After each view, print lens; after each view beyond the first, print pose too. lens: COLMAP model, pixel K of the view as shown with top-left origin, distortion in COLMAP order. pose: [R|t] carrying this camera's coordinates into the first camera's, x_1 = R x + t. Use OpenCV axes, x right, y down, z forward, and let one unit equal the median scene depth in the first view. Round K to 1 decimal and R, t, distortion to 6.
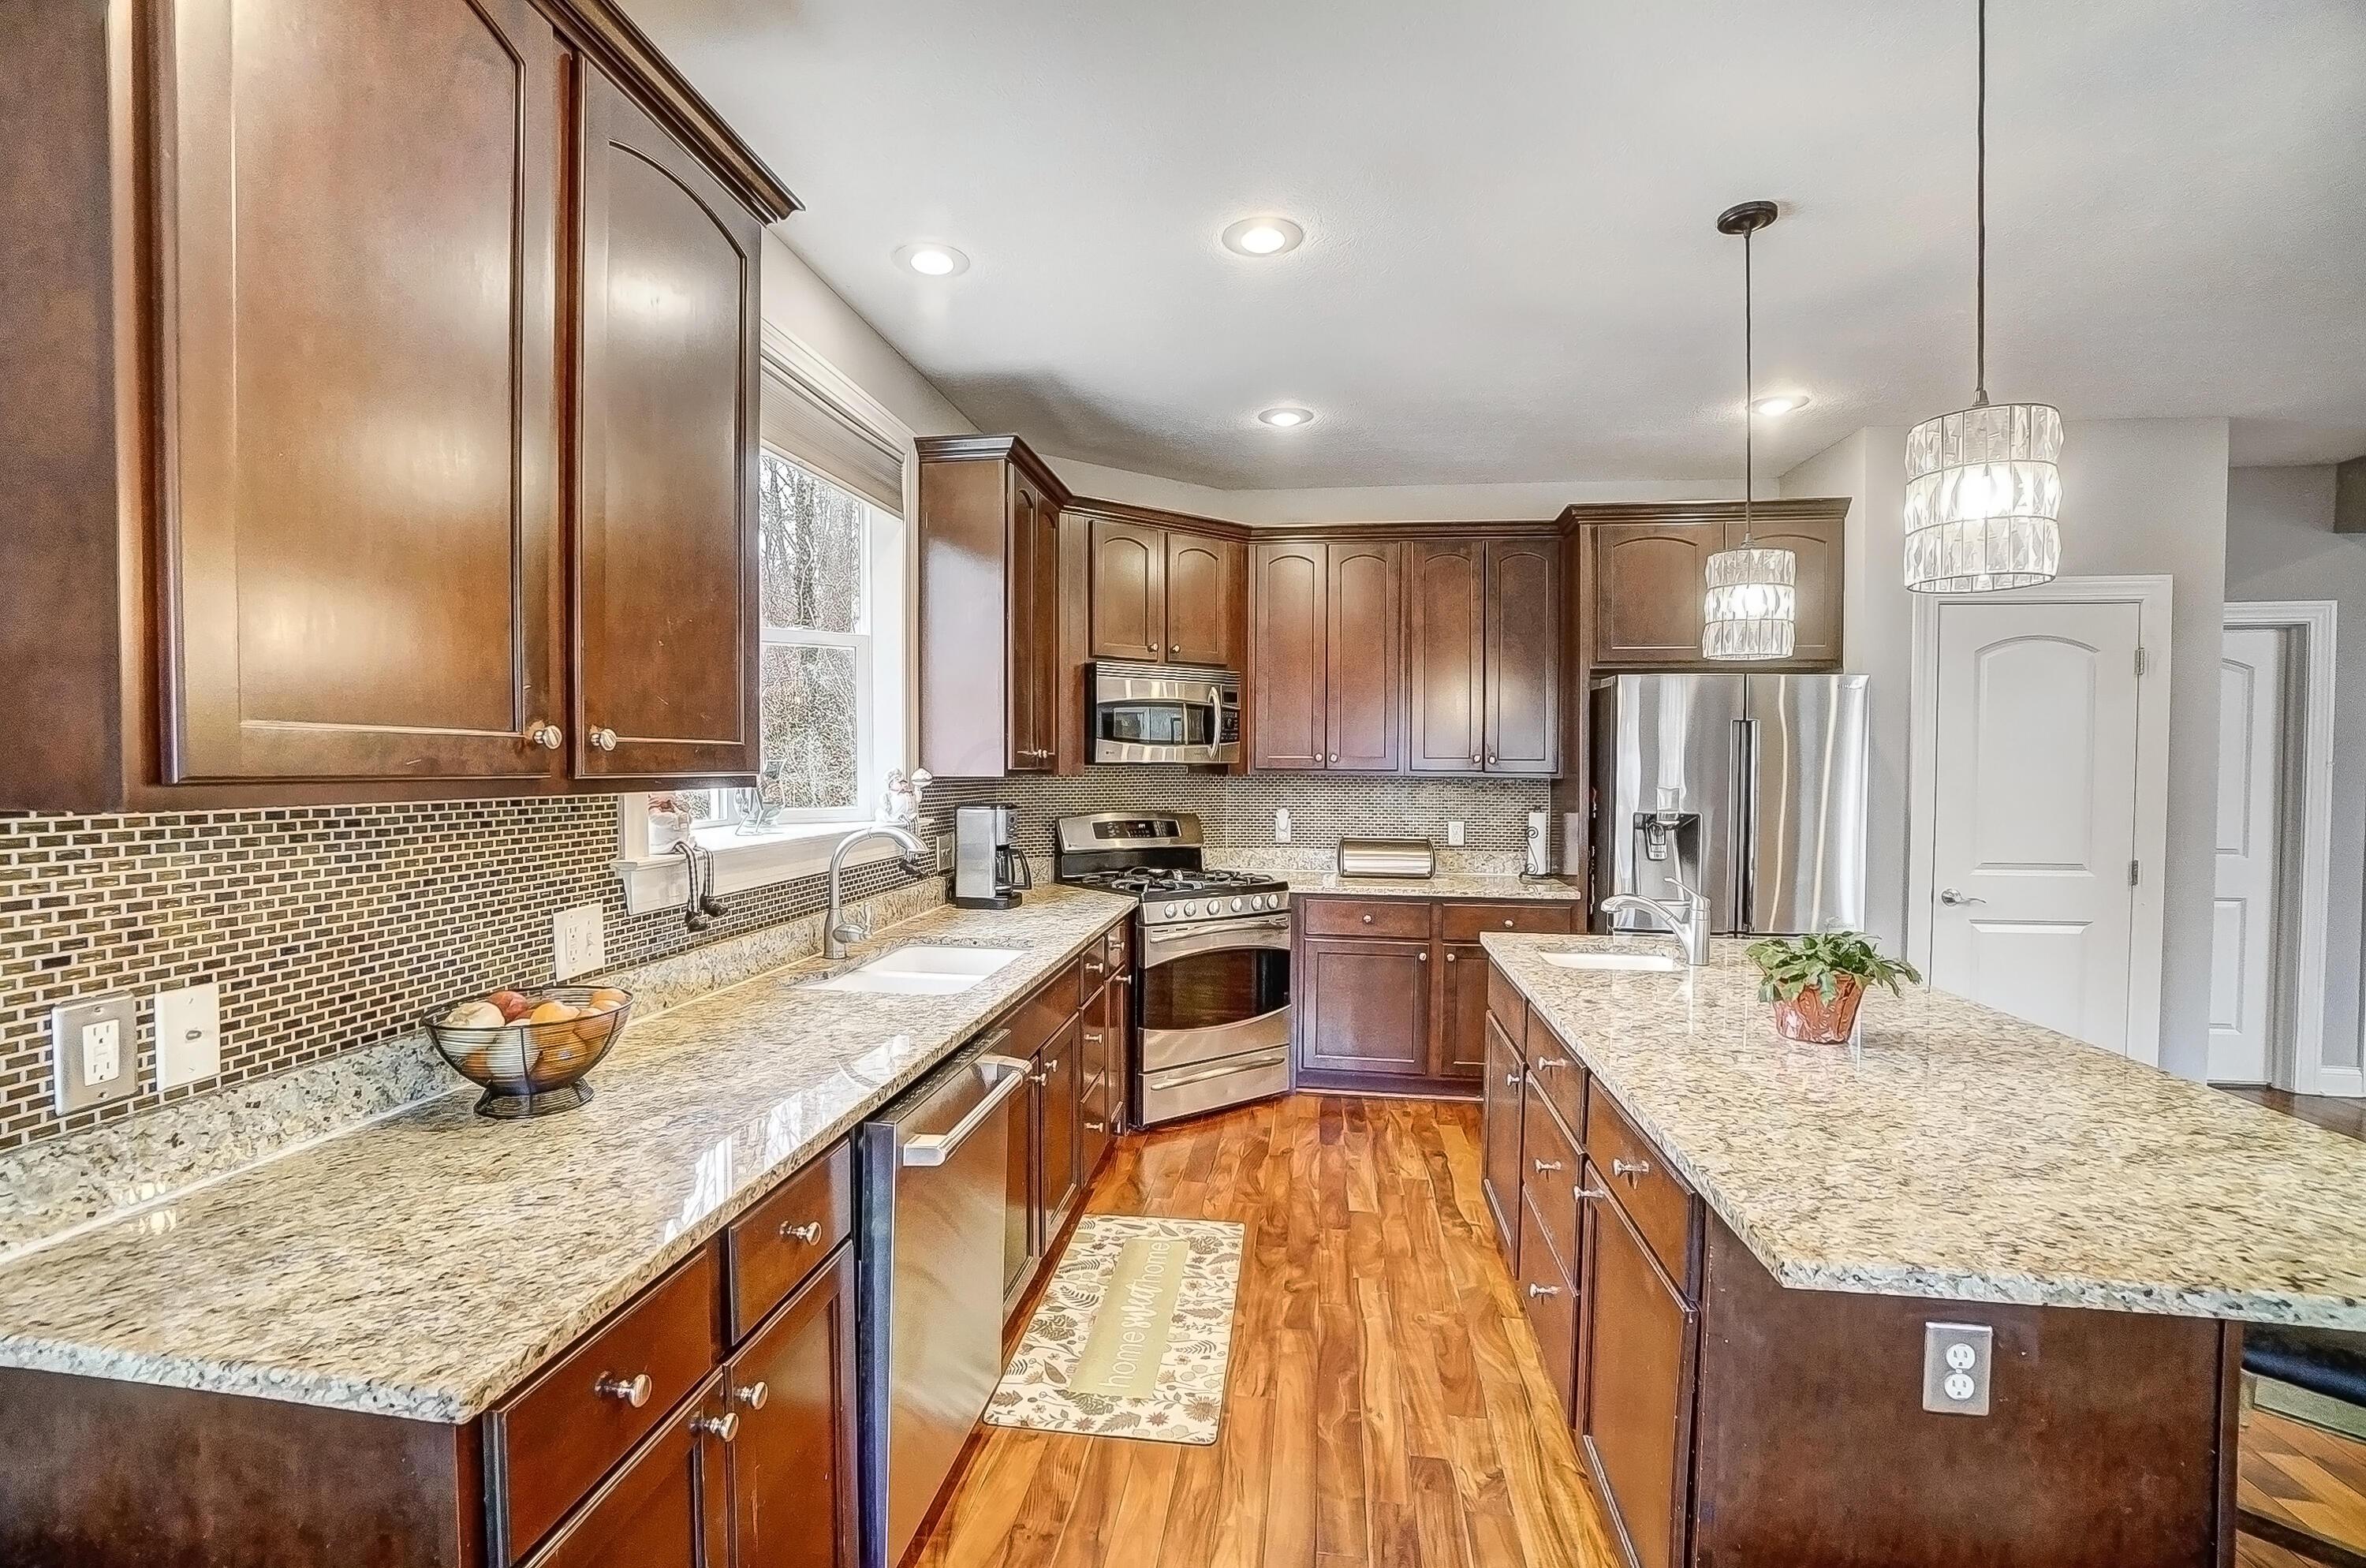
lens RADIAL K [[1043.8, 0, 1182.8], [0, 1043.8, 790.6], [0, 0, 1]] dist [-0.021731, 0.011873]
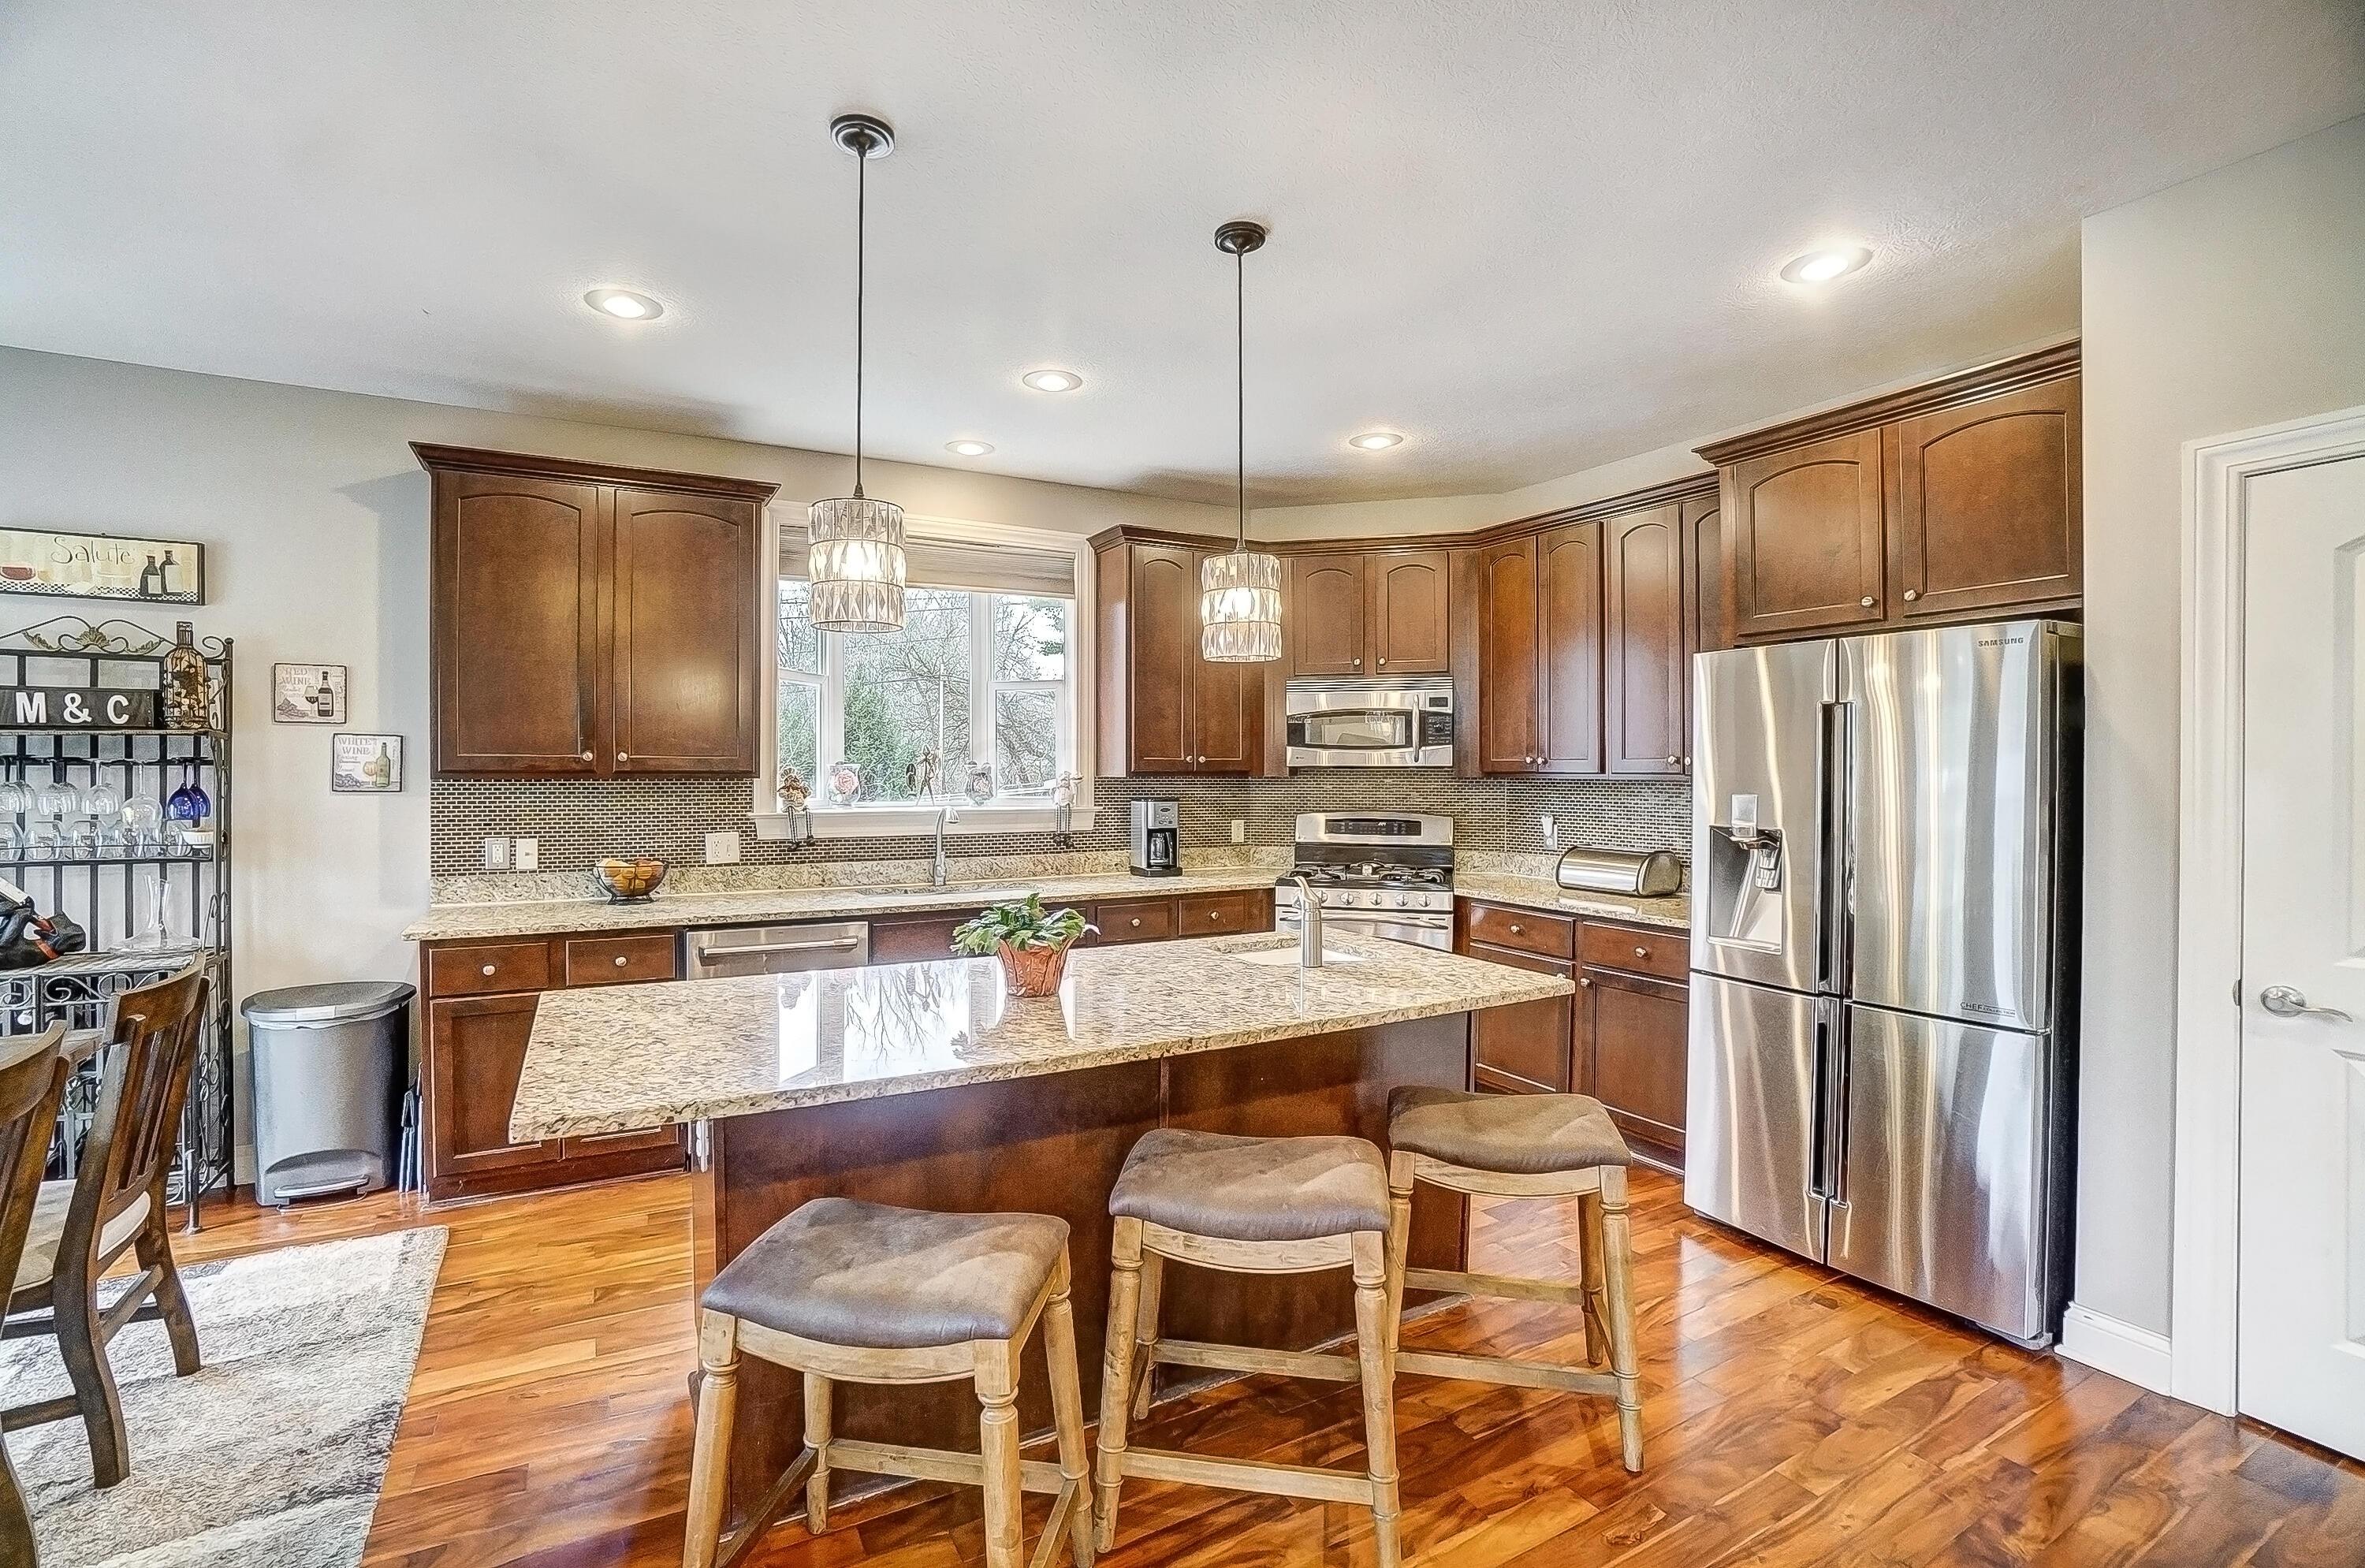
lens RADIAL K [[1043.3, 0, 1158.4], [0, 1043.3, 772.3], [0, 0, 1]] dist [-0.021731, 0.011873]
pose [[0.594144, -0.003424, -0.804352, 0.943034], [-0.017747, 0.999692, -0.017365, 0.003123], [0.804163, 0.024592, 0.593900, 0.231706]]
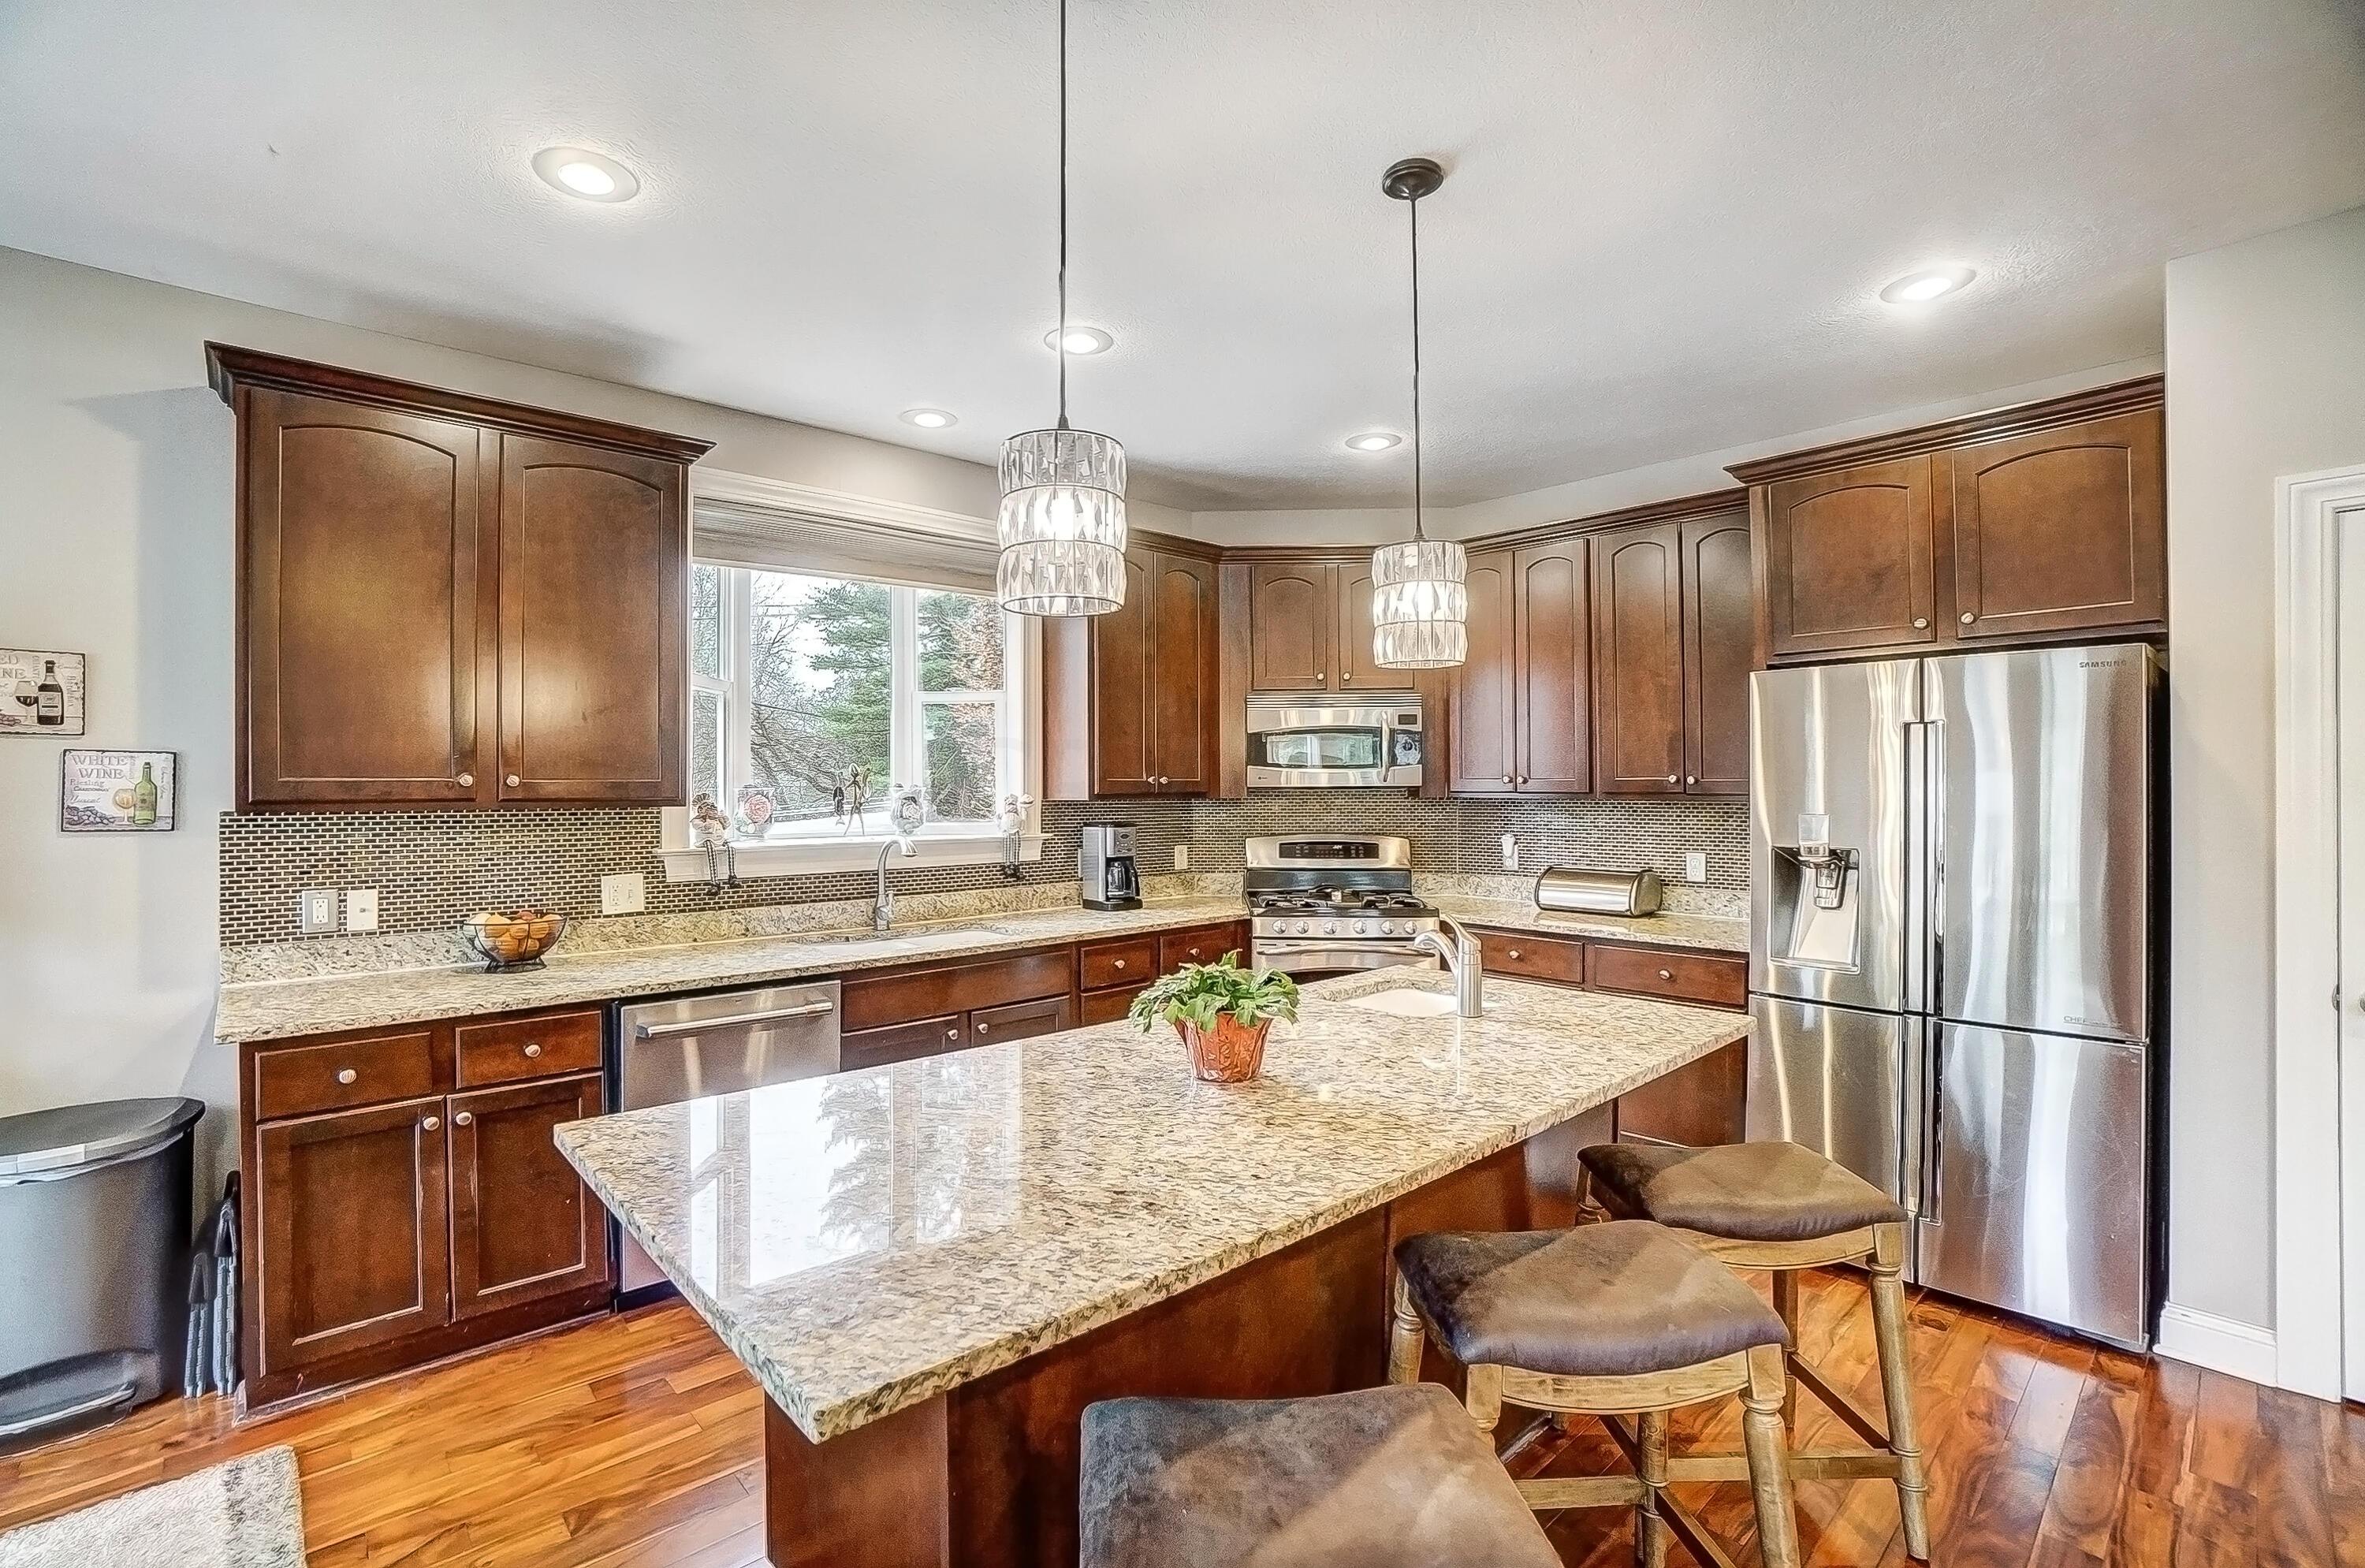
lens RADIAL K [[1043.3, 0, 1179.3], [0, 1043.3, 783.9], [0, 0, 1]] dist [-0.021731, 0.011873]
pose [[0.759979, -0.012820, -0.649822, 0.698317], [-0.006623, 0.999601, -0.027467, 0.000085], [0.649914, 0.025178, 0.759590, 0.145211]]
